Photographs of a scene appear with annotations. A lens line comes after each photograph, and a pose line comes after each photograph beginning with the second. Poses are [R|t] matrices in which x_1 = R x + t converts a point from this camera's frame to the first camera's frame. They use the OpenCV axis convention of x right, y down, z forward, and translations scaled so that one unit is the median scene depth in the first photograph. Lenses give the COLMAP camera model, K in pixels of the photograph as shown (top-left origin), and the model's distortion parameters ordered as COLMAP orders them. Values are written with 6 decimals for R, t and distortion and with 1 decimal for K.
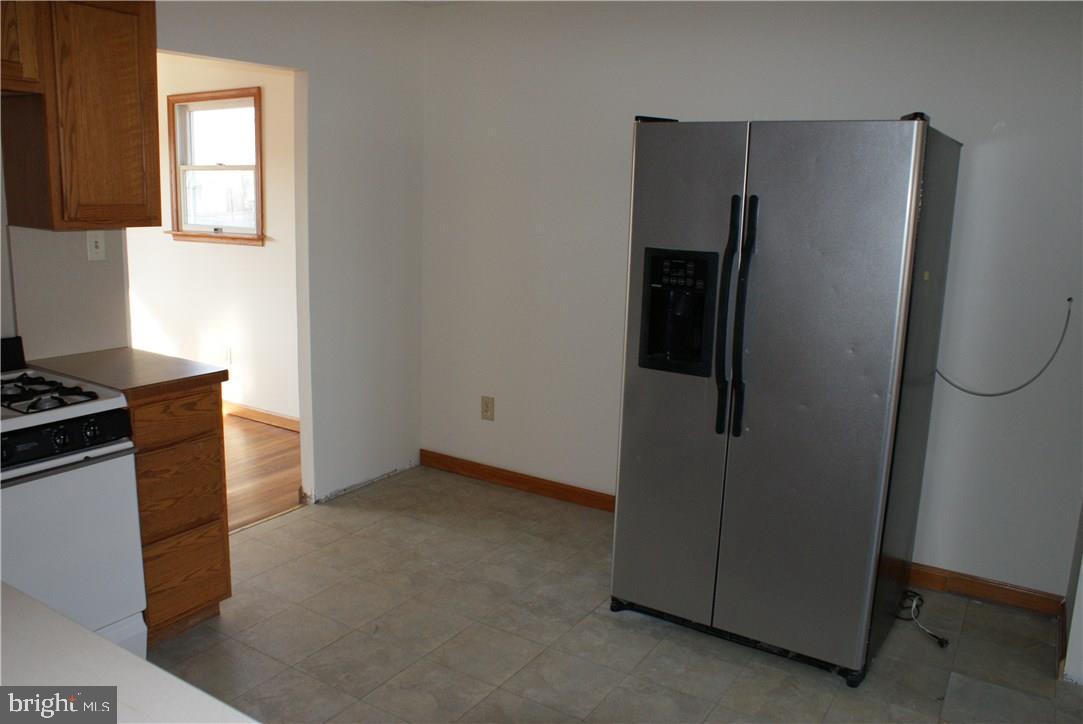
lens RADIAL K [[850.2, 0, 529.7], [0, 850.2, 364.7], [0, 0, 1]] dist [-0.157712, 0.123767]
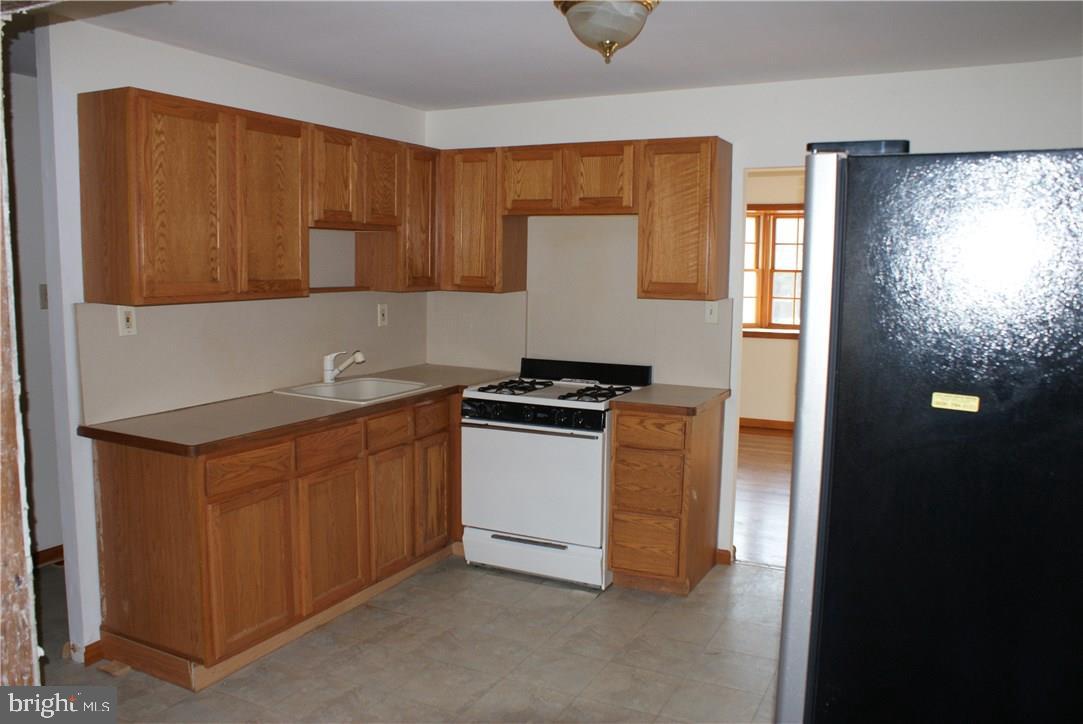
lens RADIAL K [[850.2, 0, 529.7], [0, 850.2, 364.7], [0, 0, 1]] dist [-0.157712, 0.123767]
pose [[0.089709, 0.096232, -0.991308, 0.983307], [-0.201414, 0.976509, 0.076568, -0.117365], [0.975389, 0.192795, 0.106984, 0.620334]]
